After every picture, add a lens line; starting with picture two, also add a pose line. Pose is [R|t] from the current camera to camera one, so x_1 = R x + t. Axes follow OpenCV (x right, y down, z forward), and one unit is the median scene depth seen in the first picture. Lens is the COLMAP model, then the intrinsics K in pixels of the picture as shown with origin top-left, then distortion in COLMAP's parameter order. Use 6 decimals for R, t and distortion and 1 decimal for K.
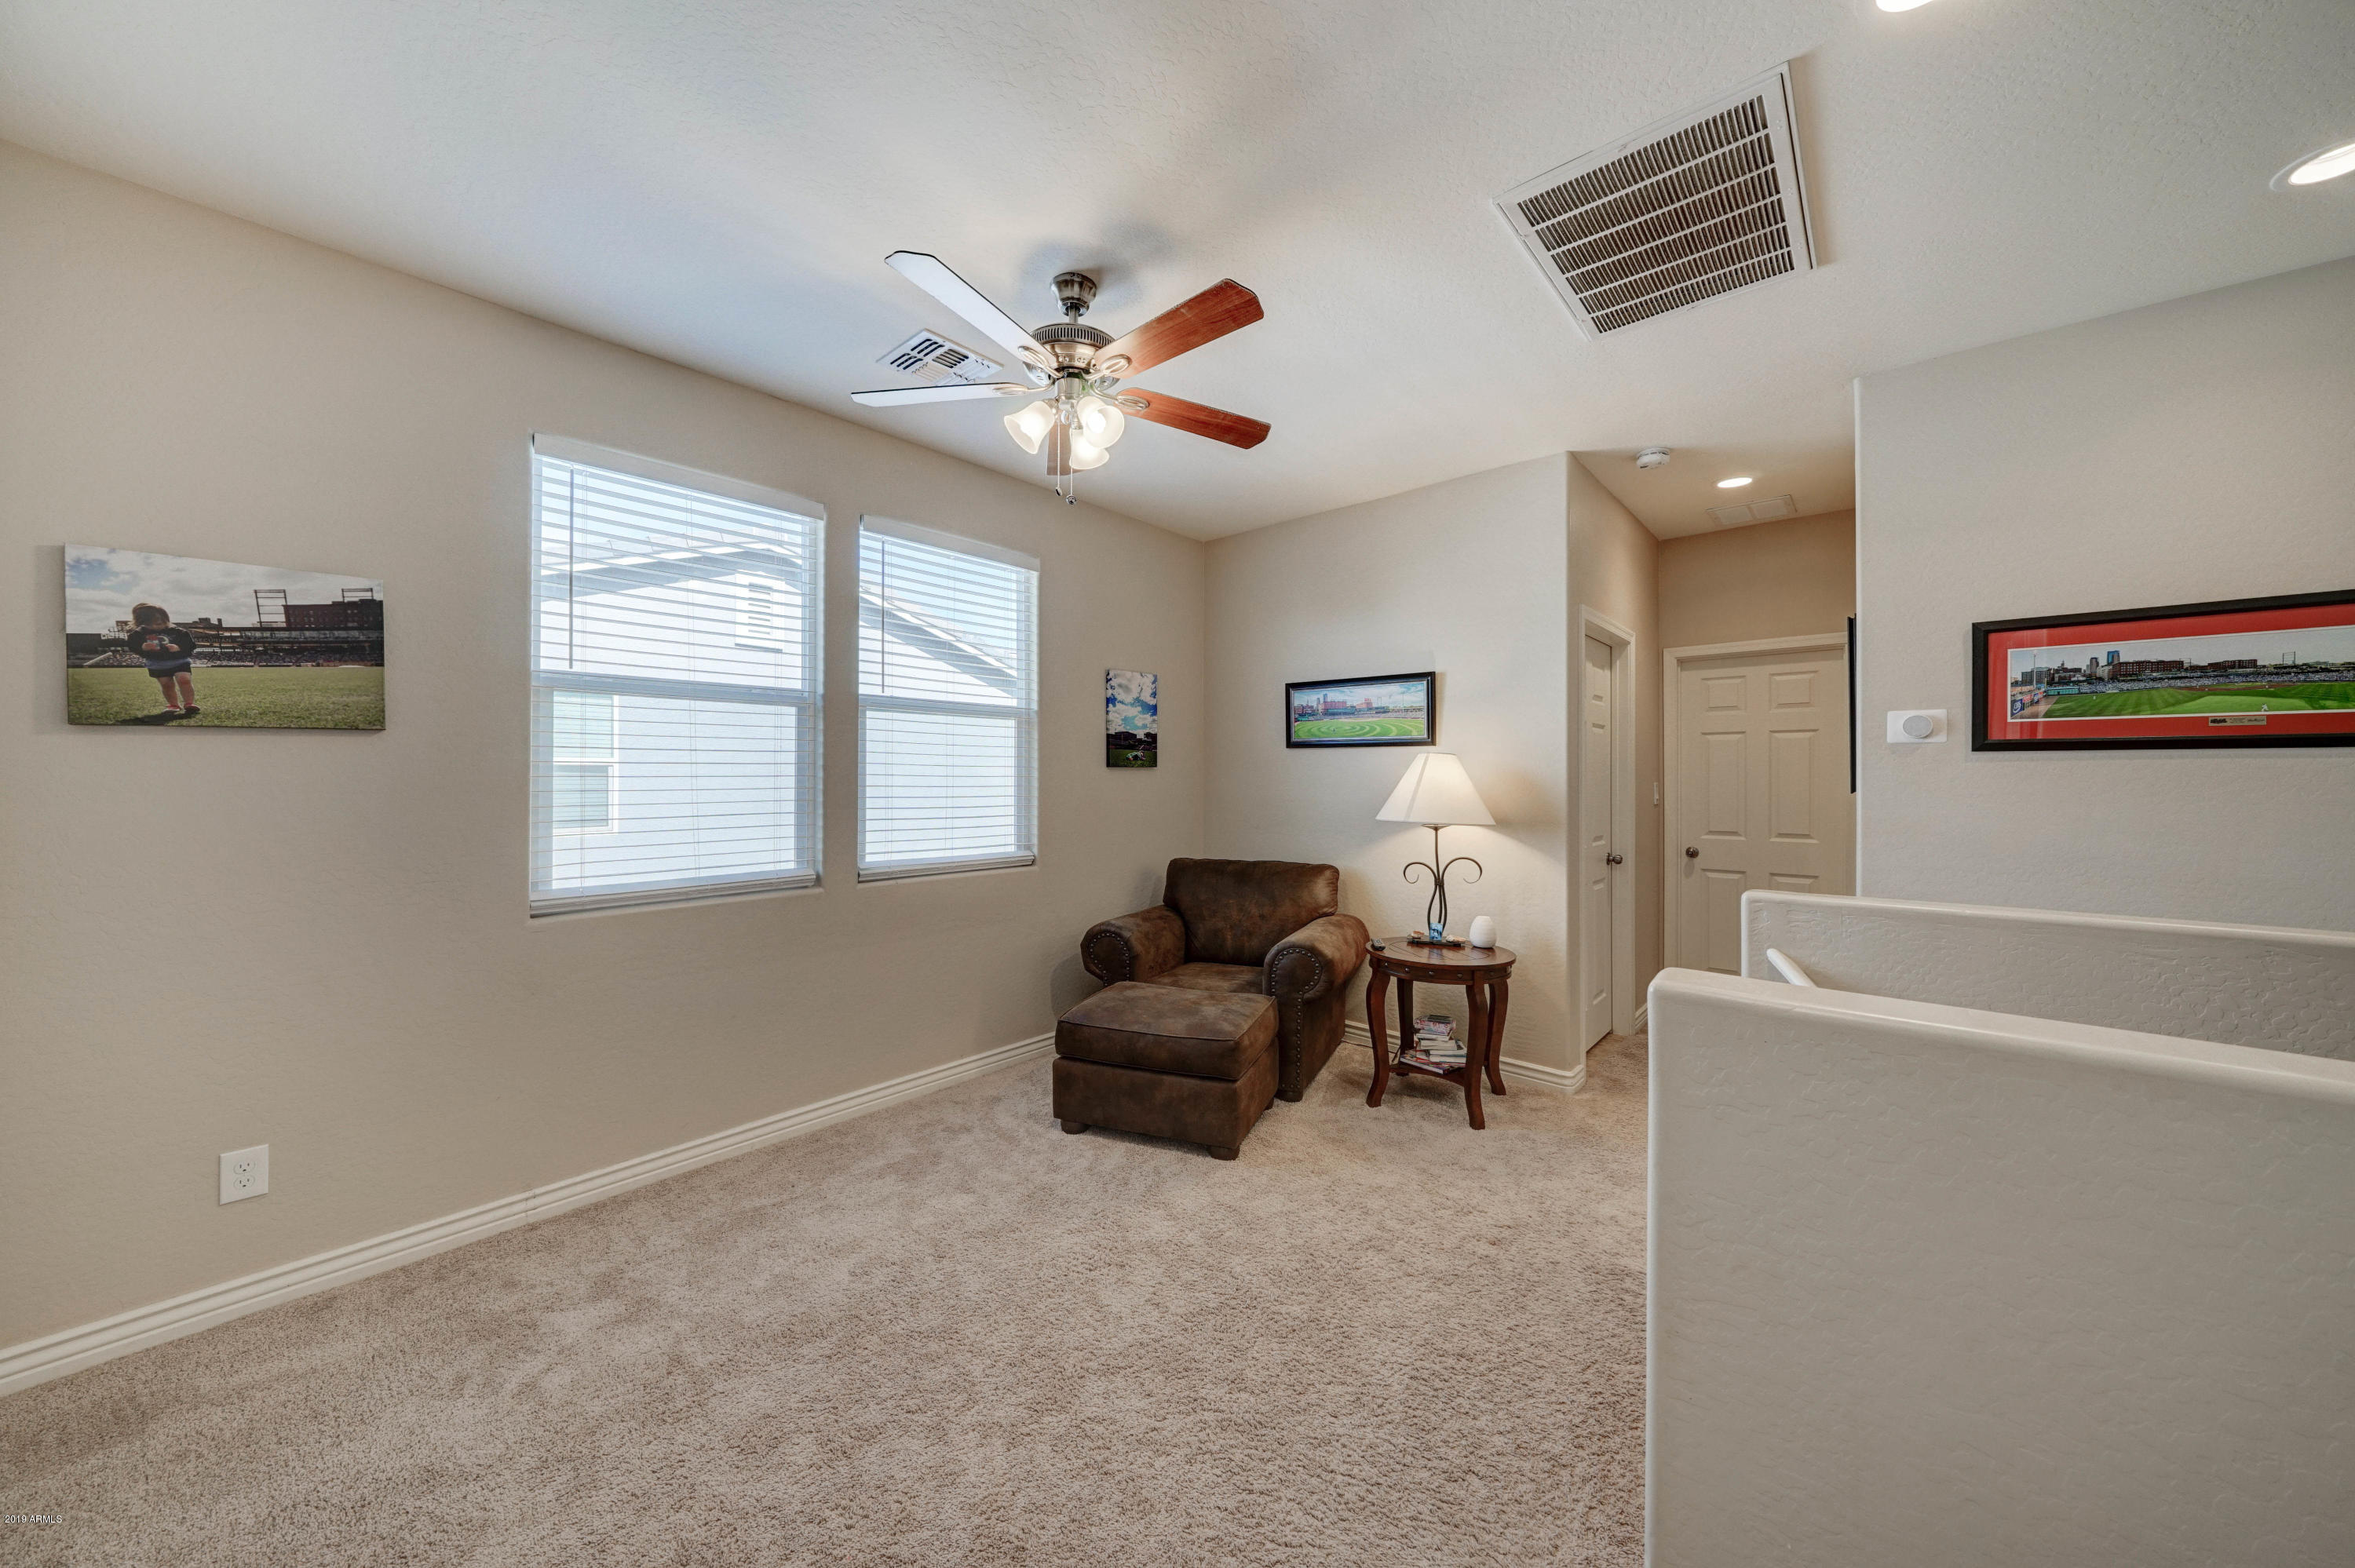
lens RADIAL K [[801.9, 0, 1186.1], [0, 801.9, 775.4], [0, 0, 1]] dist [-0.006001, 0.000013]
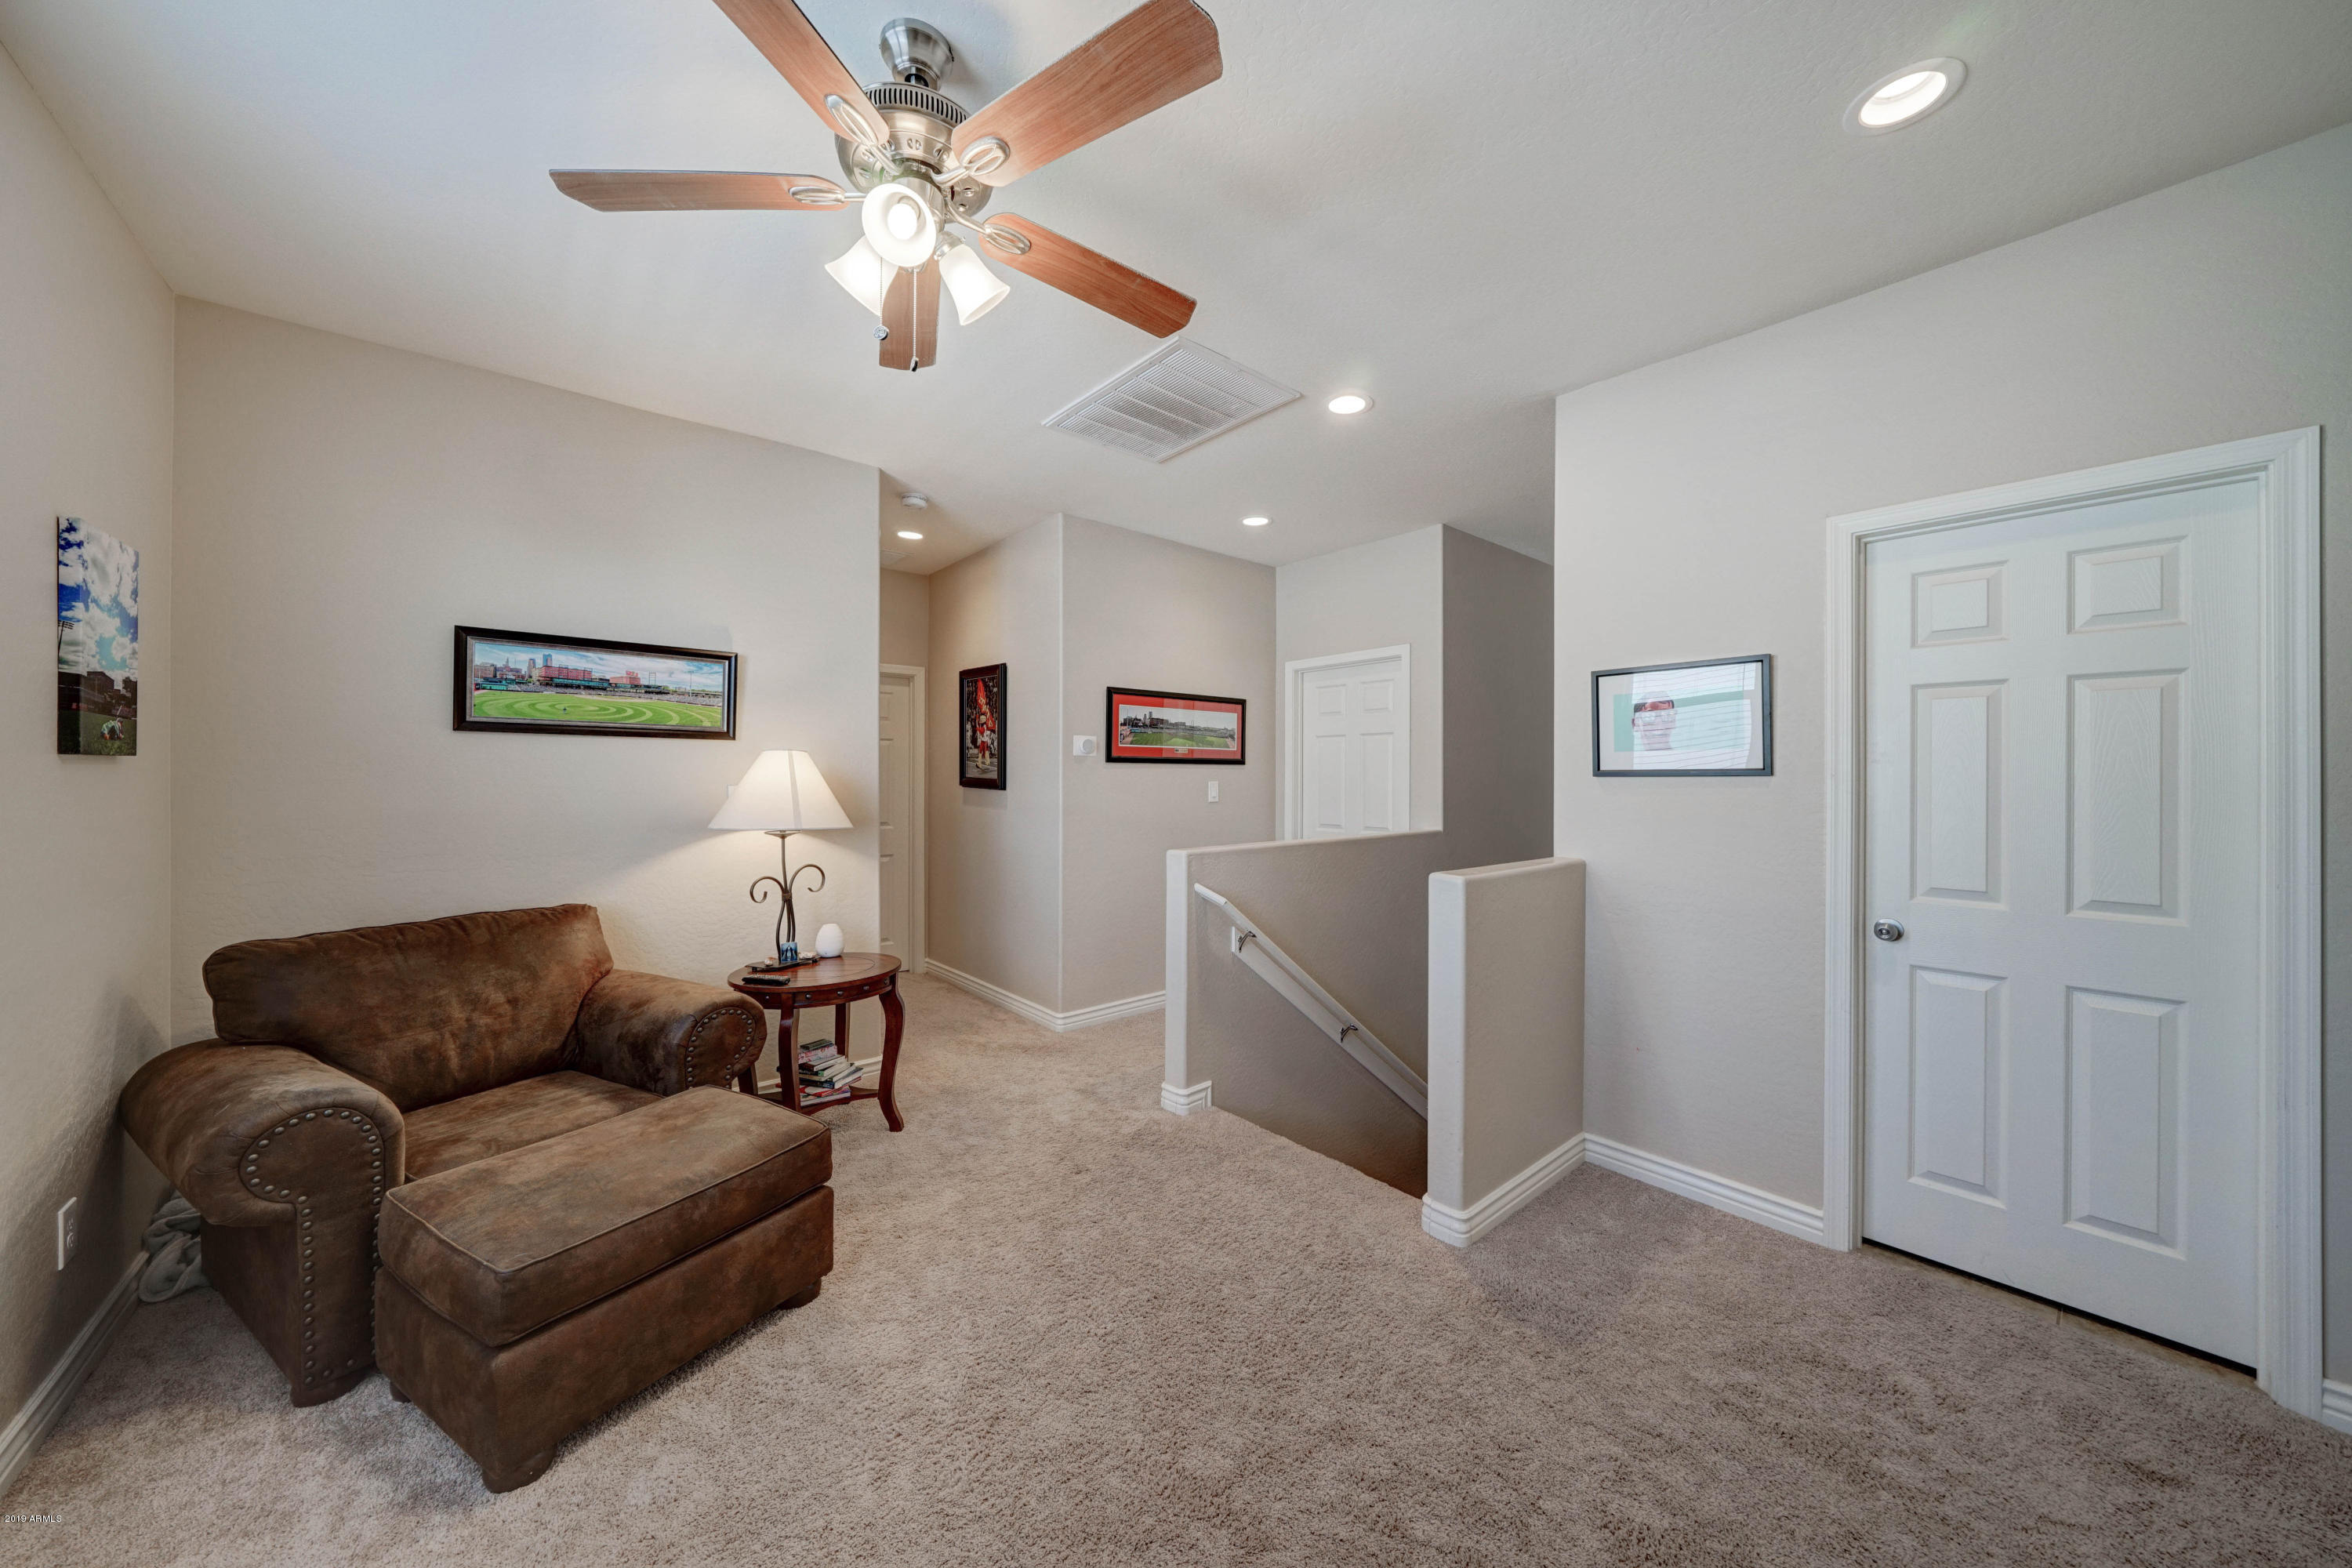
lens RADIAL K [[801.0, 0, 1184.6], [0, 801.0, 775.4], [0, 0, 1]] dist [-0.006001, 0.000013]
pose [[0.141580, 0.000588, 0.989927, -0.446202], [-0.004667, 0.999989, 0.000074, -0.002104], [-0.989916, -0.004630, 0.141581, 0.395113]]
